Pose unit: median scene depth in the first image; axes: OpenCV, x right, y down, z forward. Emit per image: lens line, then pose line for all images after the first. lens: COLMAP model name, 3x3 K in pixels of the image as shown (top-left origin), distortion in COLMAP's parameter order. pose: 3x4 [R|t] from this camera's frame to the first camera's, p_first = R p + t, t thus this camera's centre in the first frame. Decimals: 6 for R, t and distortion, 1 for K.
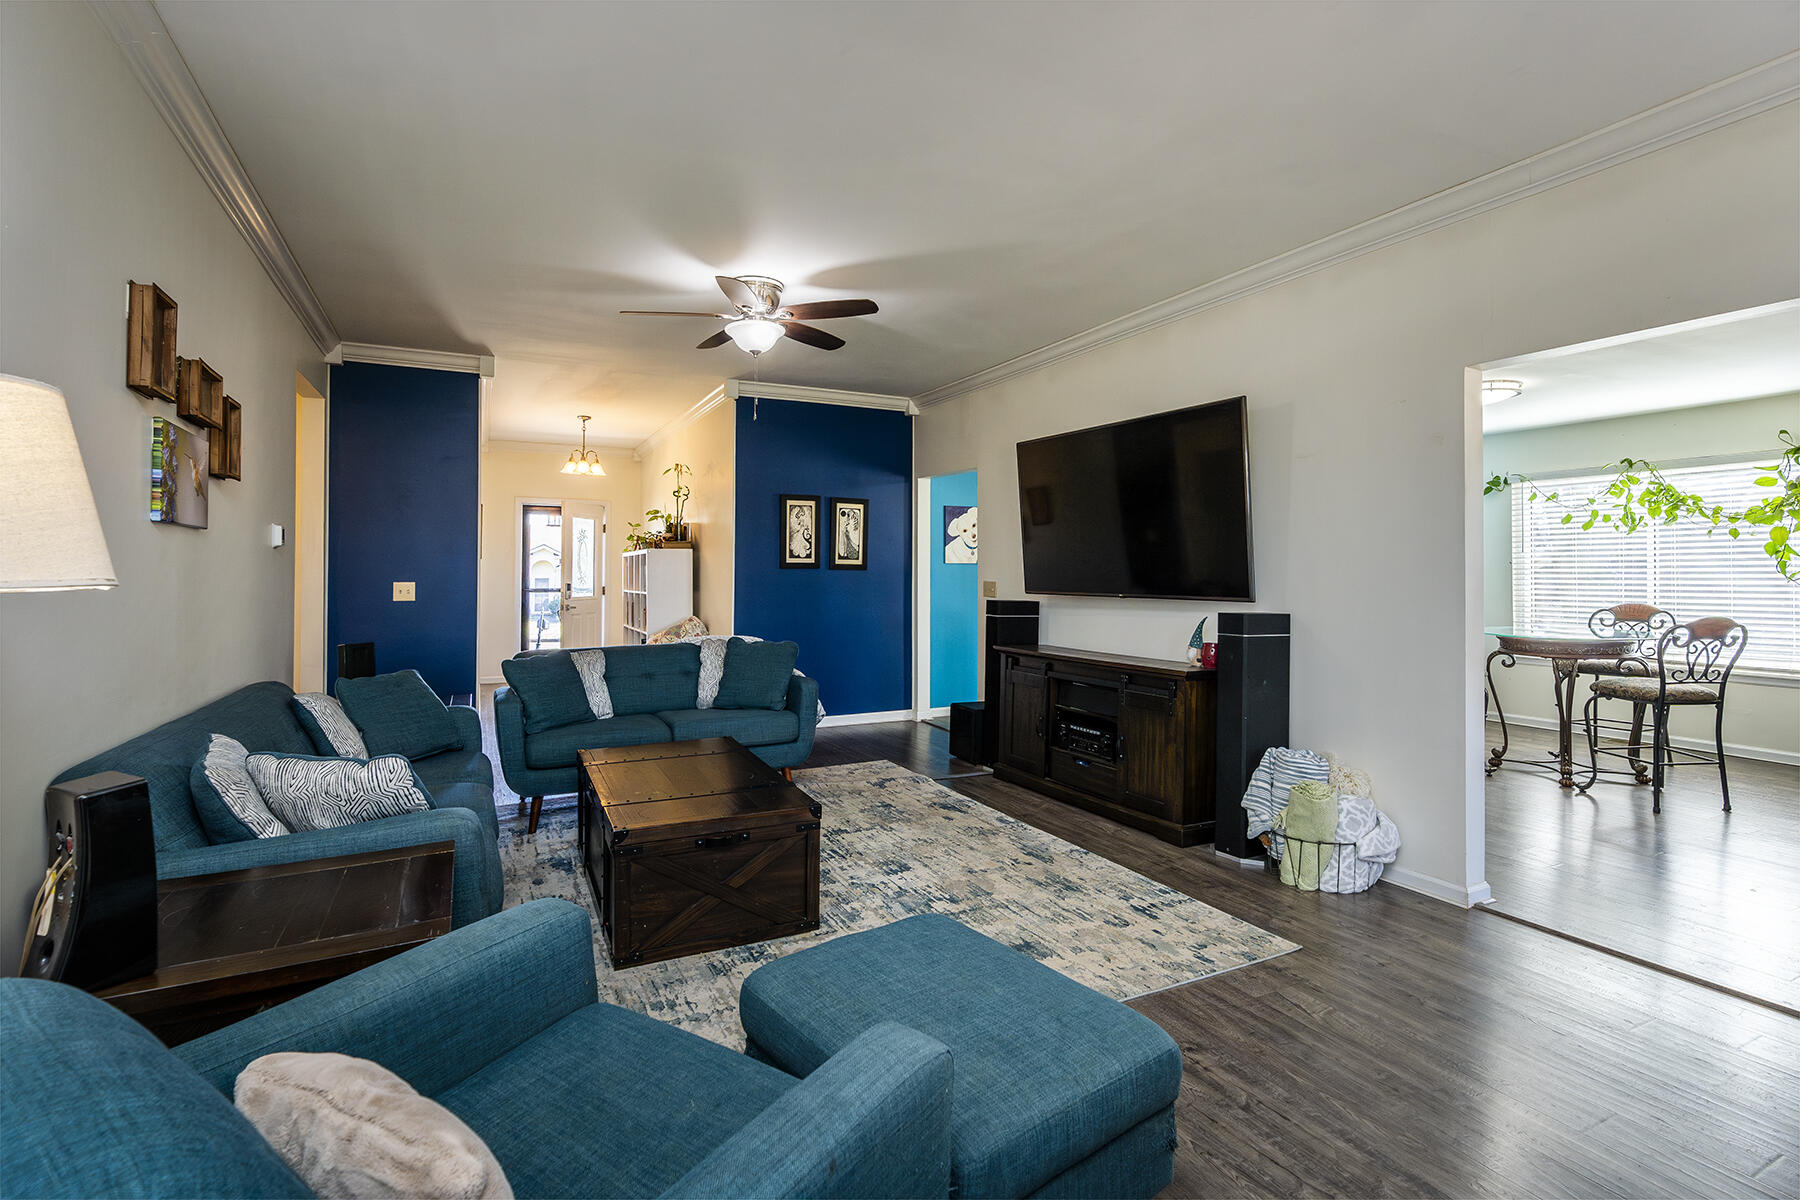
lens RADIAL K [[830.5, 0, 871.4], [0, 830.5, 560.8], [0, 0, 1]] dist [-0.009272, 0.001135]
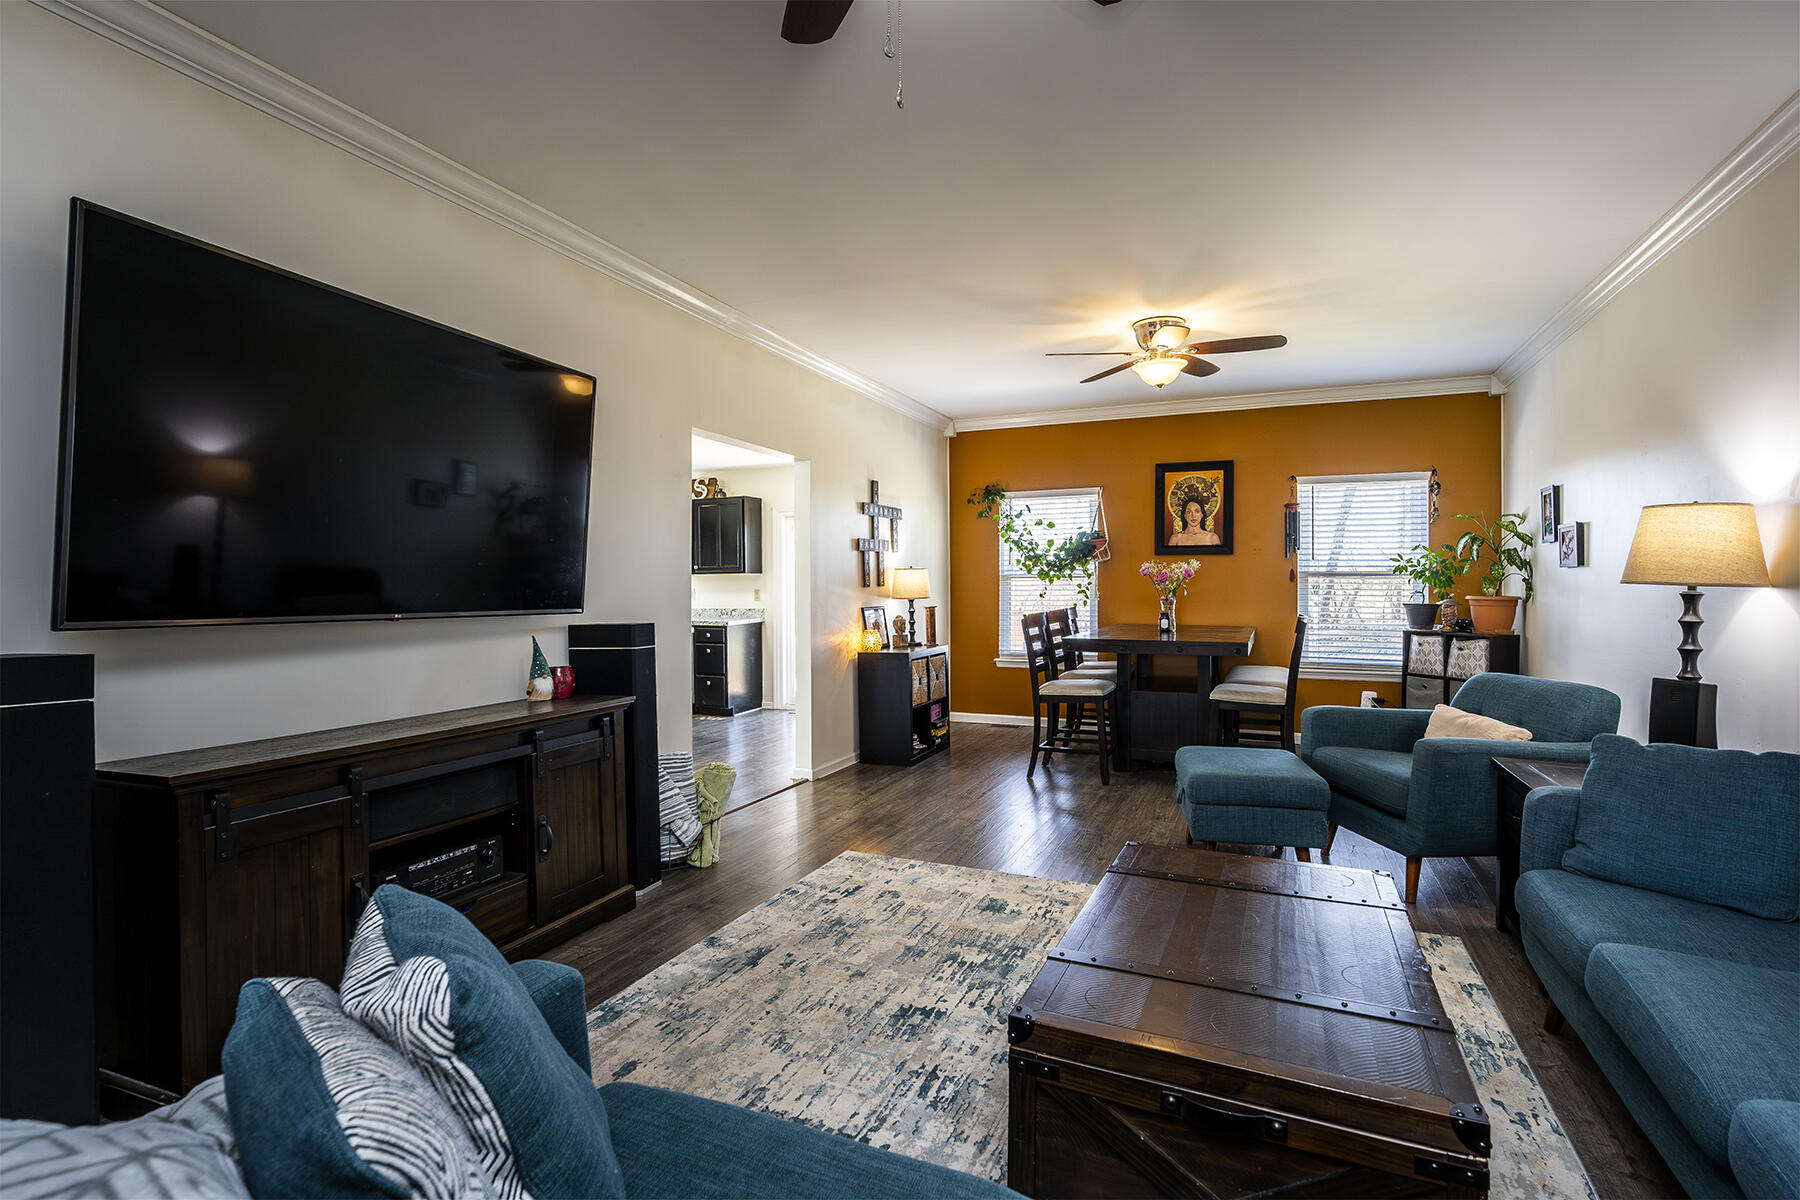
lens RADIAL K [[830.5, 0, 909.0], [0, 830.5, 594.0], [0, 0, 1]] dist [-0.009272, 0.001135]
pose [[-0.654889, -0.003042, 0.755719, -0.354689], [-0.011414, 0.999918, -0.005865, 0.026372], [-0.755639, -0.012467, -0.654870, 1.093054]]
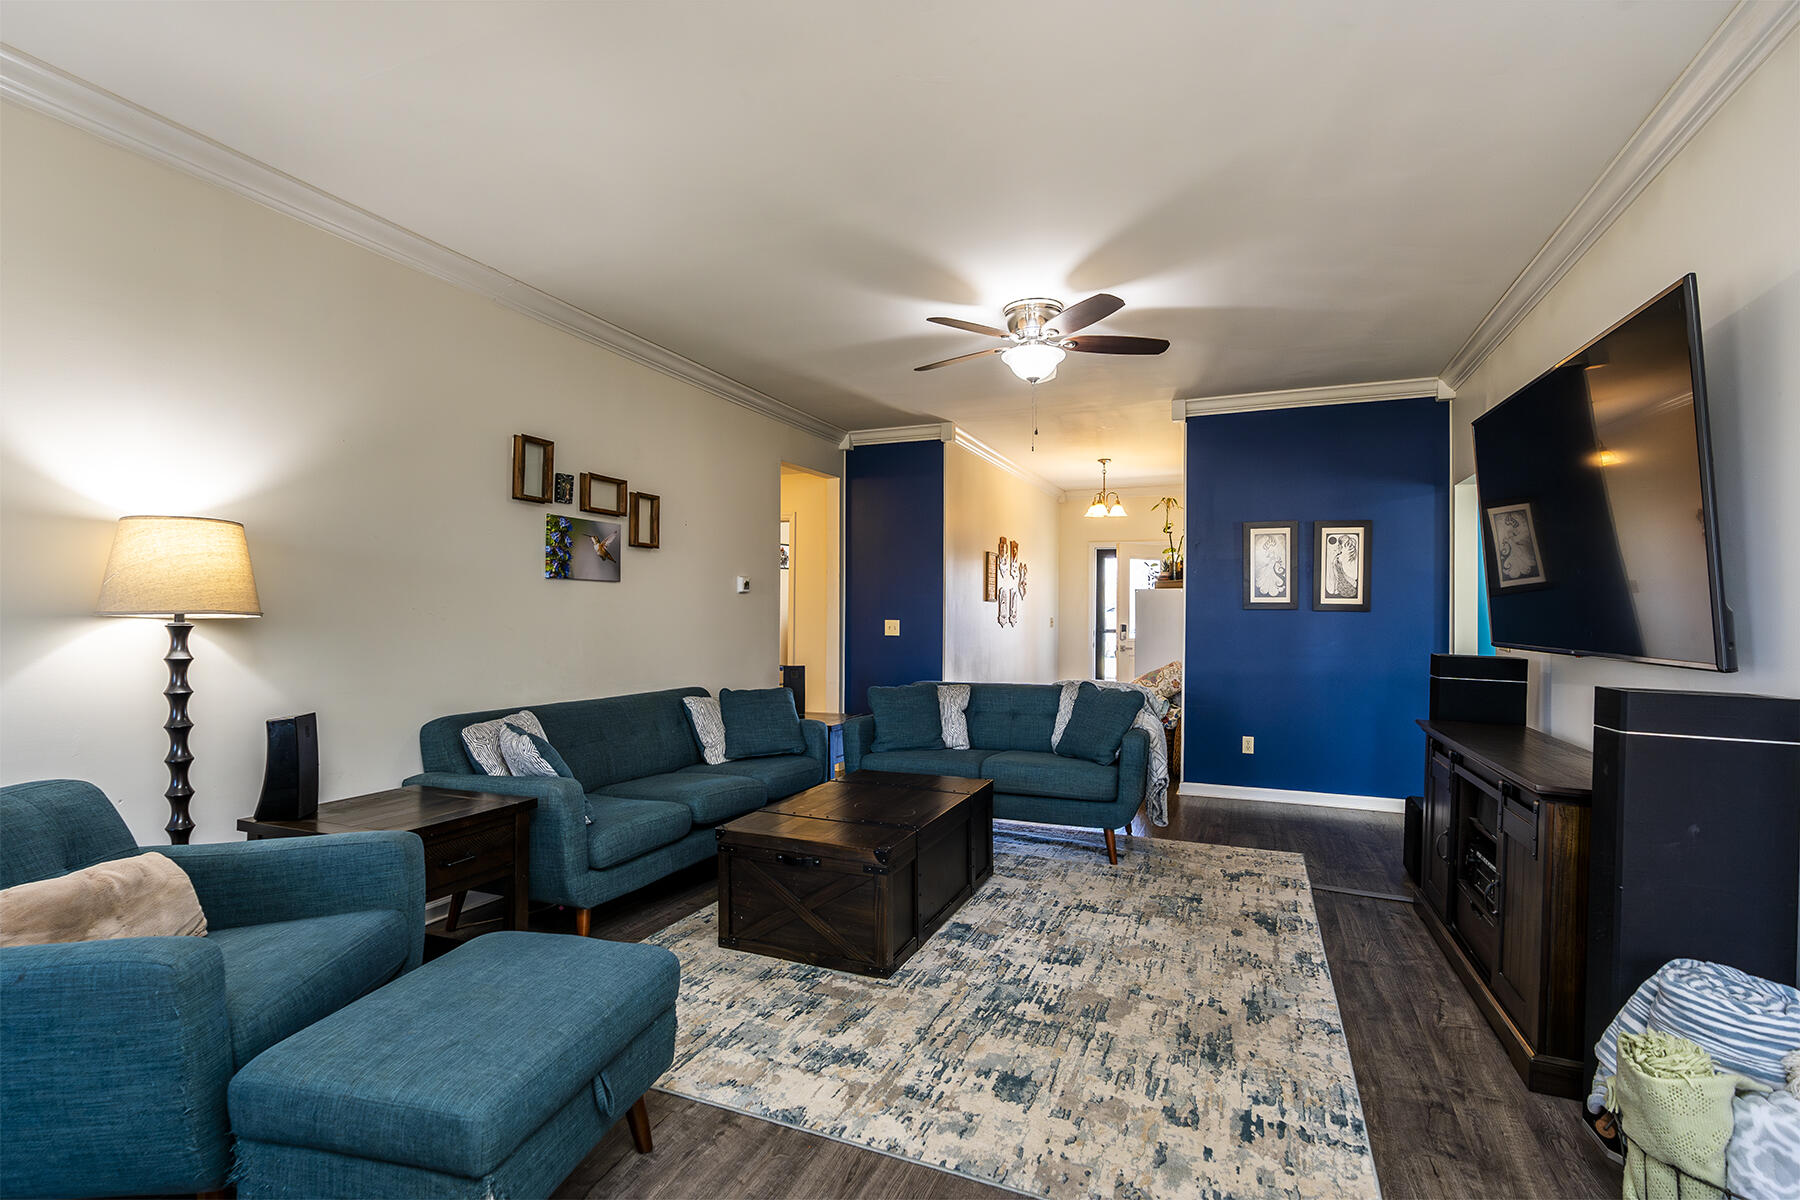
lens RADIAL K [[830.5, 0, 890.1], [0, 830.5, 610.3], [0, 0, 1]] dist [-0.009272, 0.001135]
pose [[0.652536, 0.001050, -0.757757, 0.422585], [0.004924, 0.999972, 0.005626, 0.004908], [0.757741, -0.007402, 0.652513, 0.234433]]
